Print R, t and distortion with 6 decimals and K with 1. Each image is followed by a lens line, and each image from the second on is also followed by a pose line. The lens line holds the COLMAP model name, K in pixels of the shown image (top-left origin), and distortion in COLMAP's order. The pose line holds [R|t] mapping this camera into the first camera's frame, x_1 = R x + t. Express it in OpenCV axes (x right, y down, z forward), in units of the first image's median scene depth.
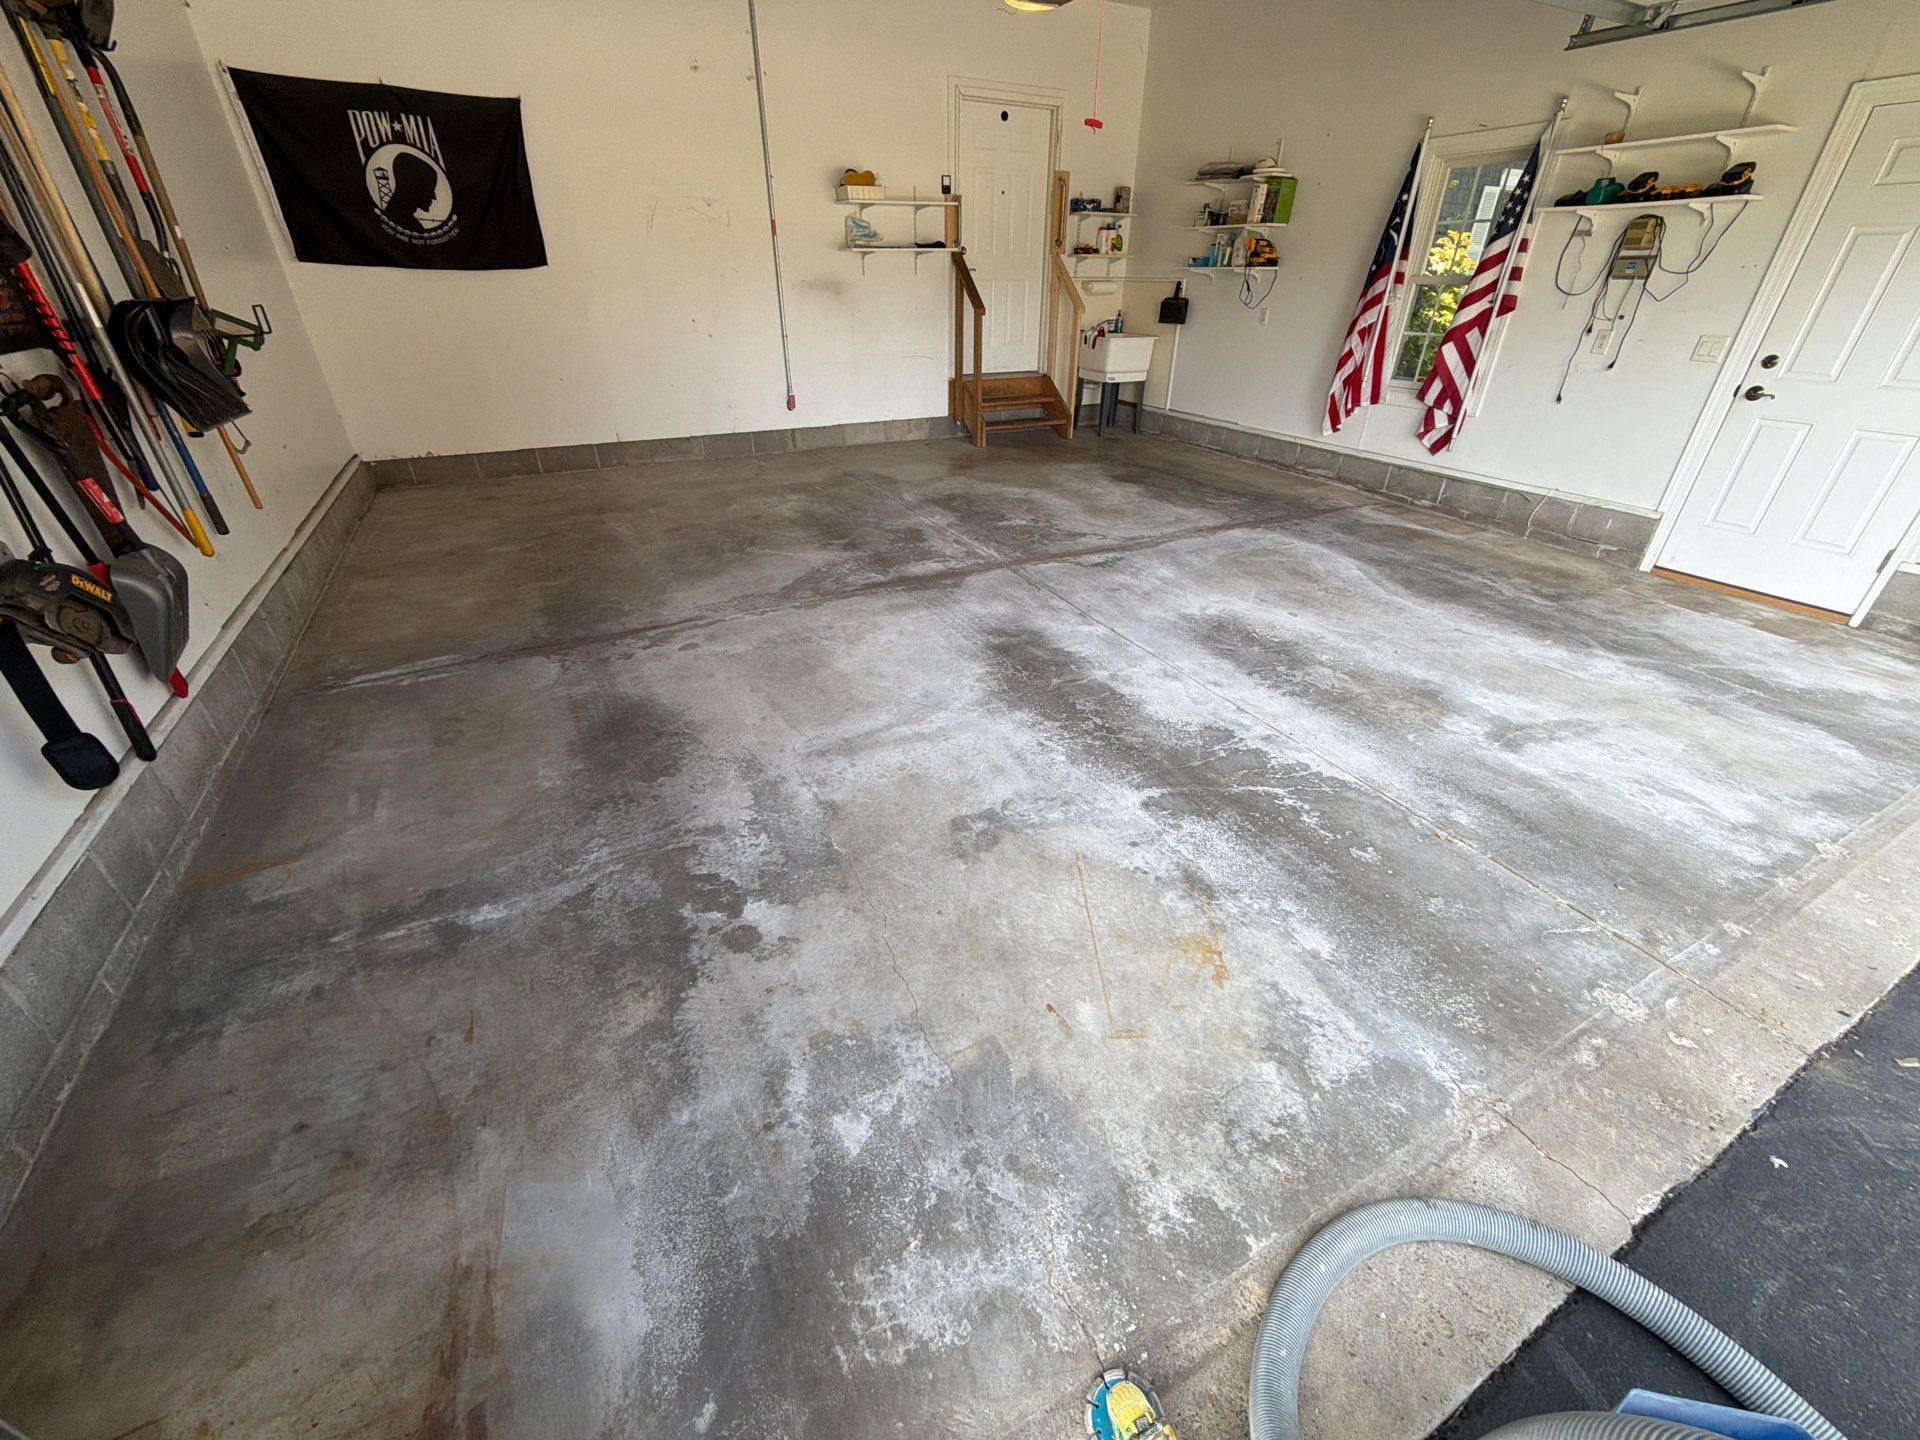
lens RADIAL K [[759.4, 0, 957.7], [0, 759.4, 721.6], [0, 0, 1]] dist [0.000089, -0.000108]
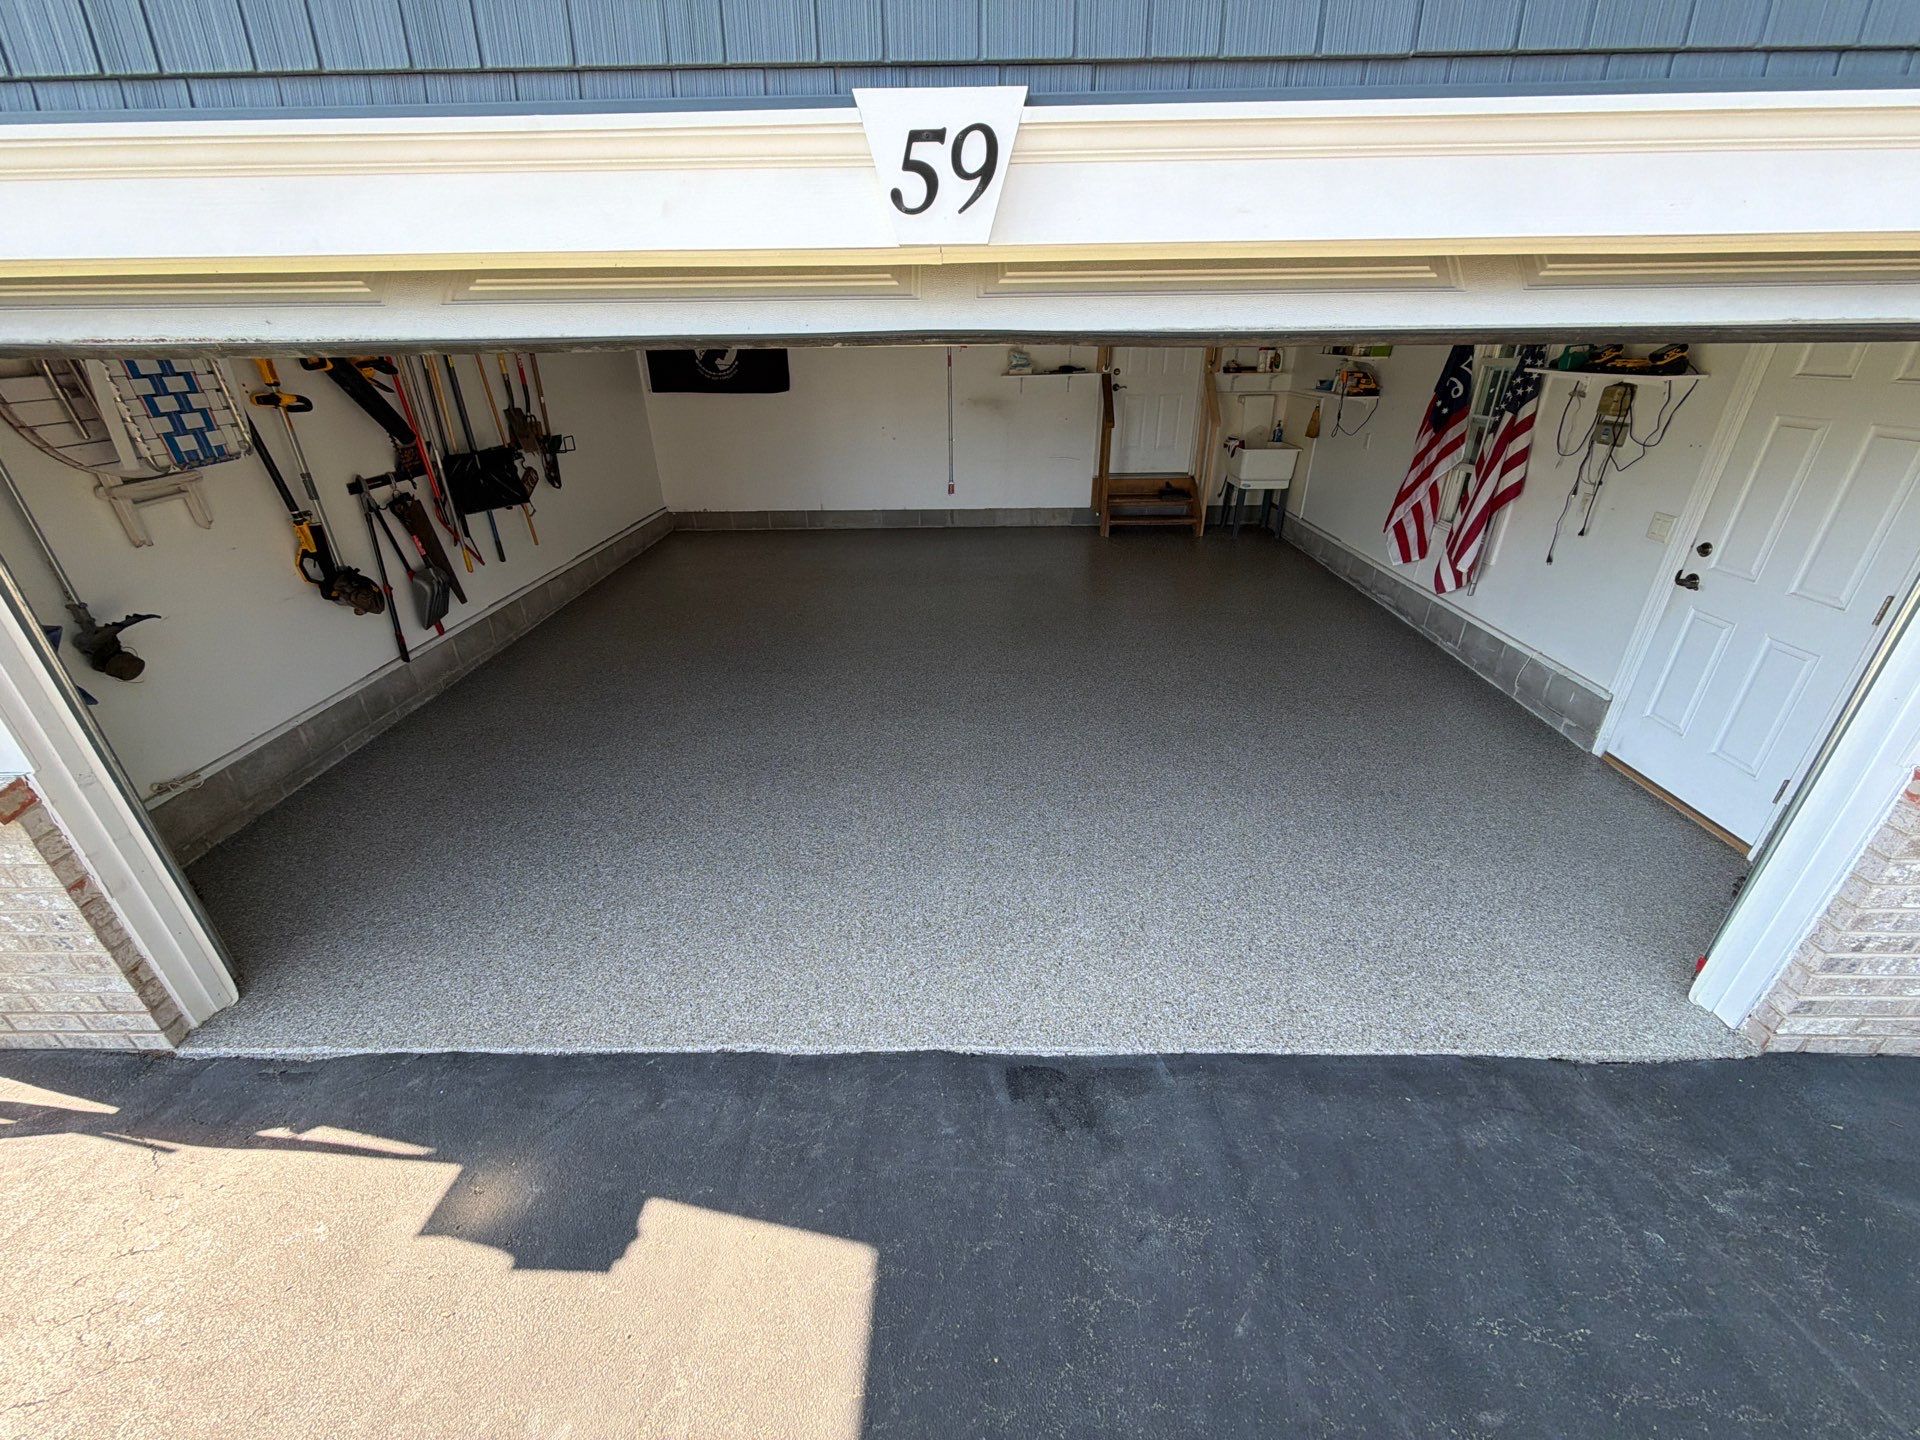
lens RADIAL K [[759.4, 0, 961.0], [0, 759.4, 722.2], [0, 0, 1]] dist [0.000089, -0.000108]
pose [[0.880646, 0.202019, -0.428544, 0.708928], [-0.226249, 0.974053, -0.005758, -0.068646], [0.416262, 0.102028, 0.903502, -0.159196]]
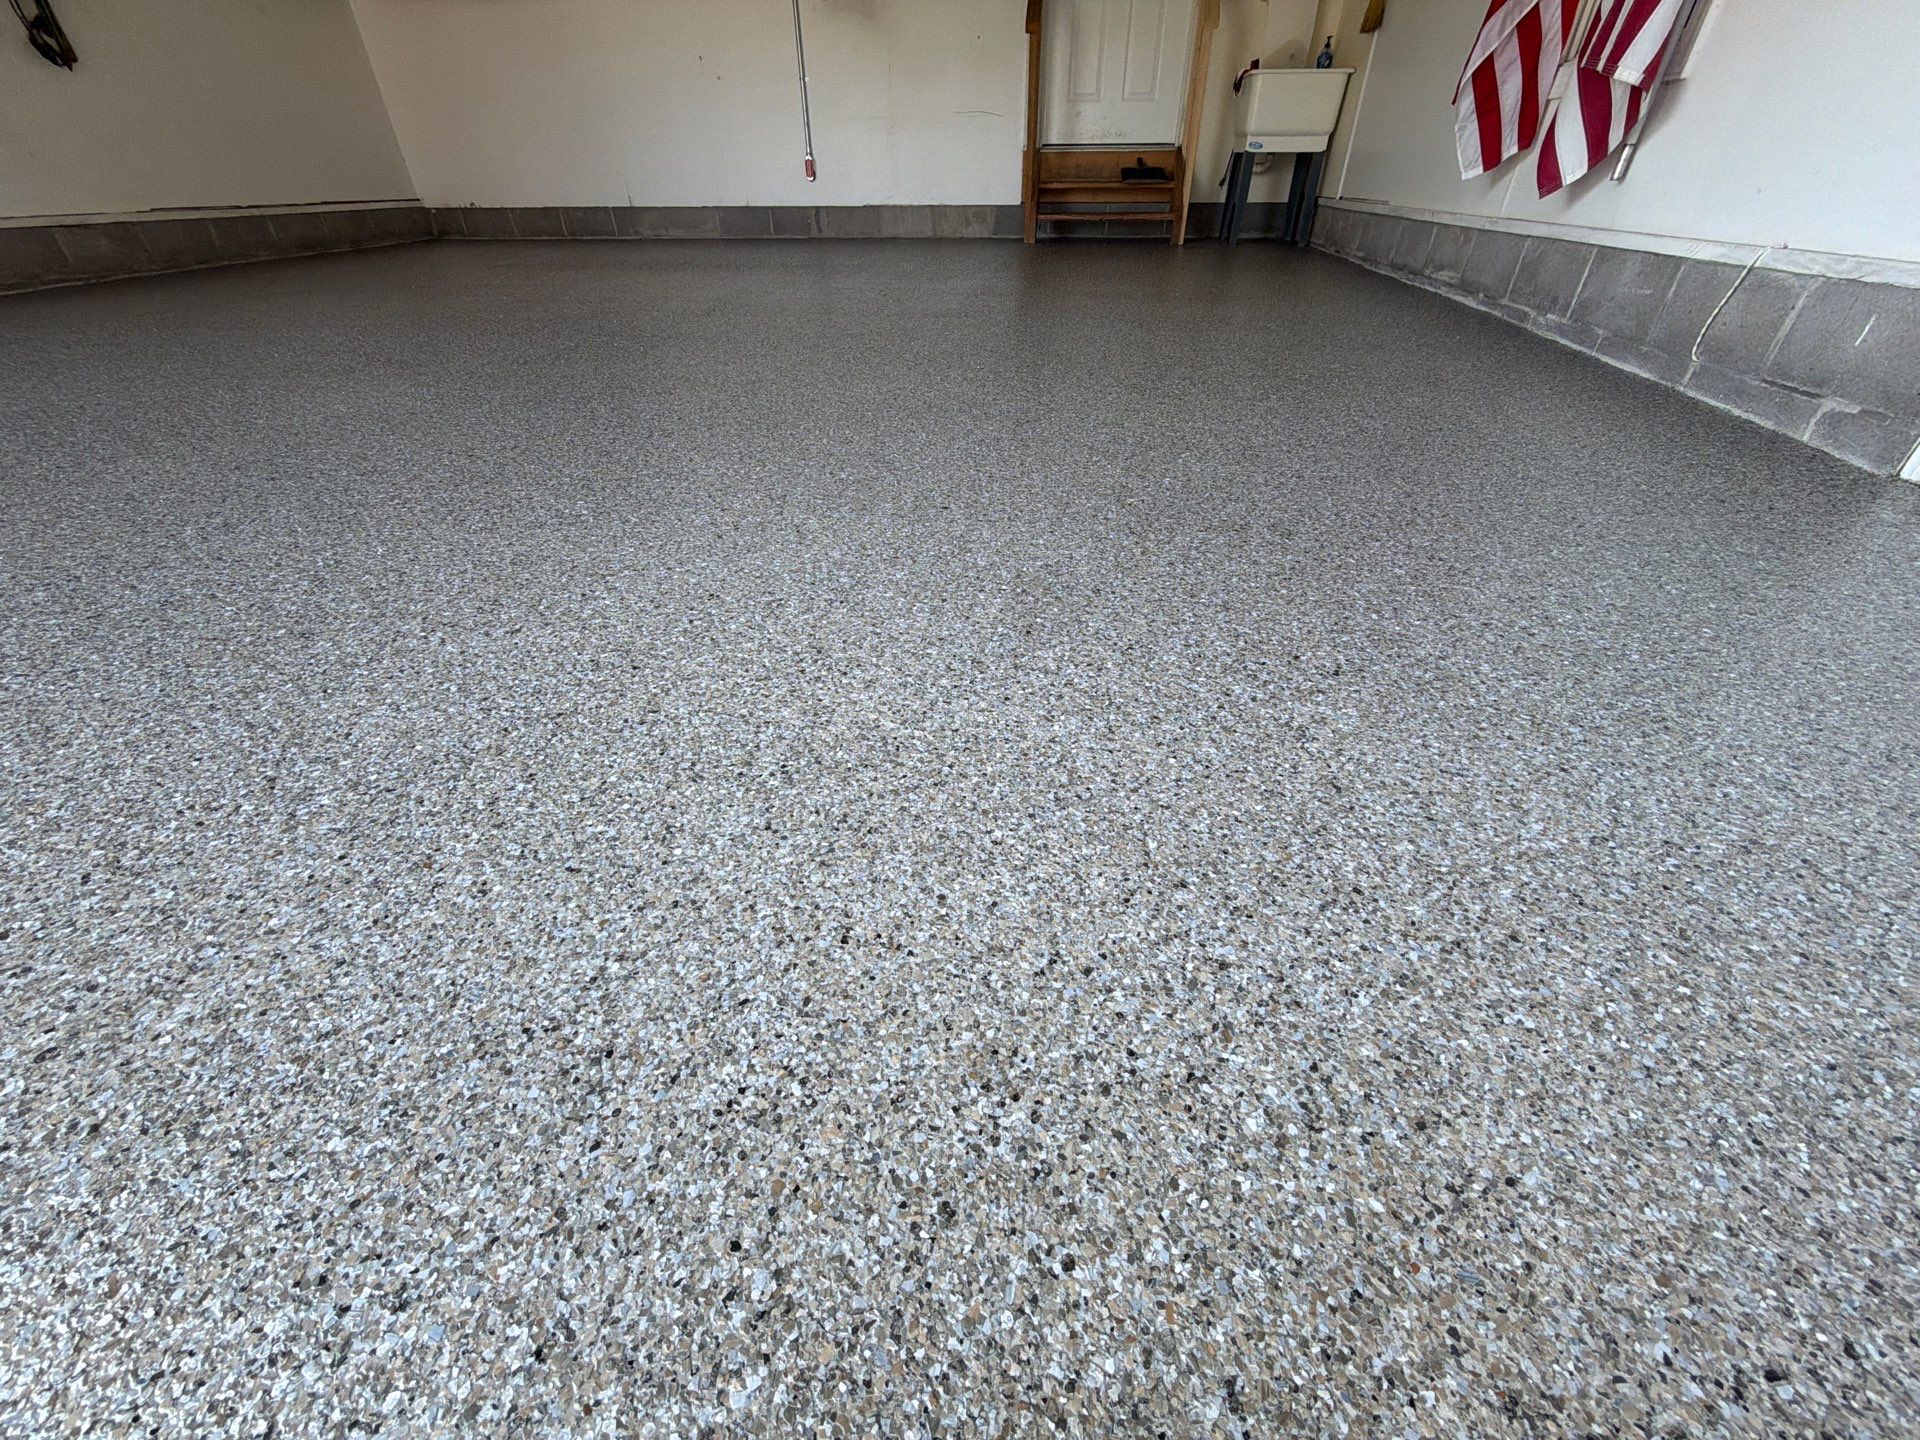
lens RADIAL K [[759.4, 0, 960.8], [0, 759.4, 720.9], [0, 0, 1]] dist [0.000089, -0.000108]
pose [[0.825373, 0.322706, -0.463272, 0.863471], [-0.277692, 0.946472, 0.164552, -0.047911], [0.491576, -0.007170, 0.870805, 0.593756]]
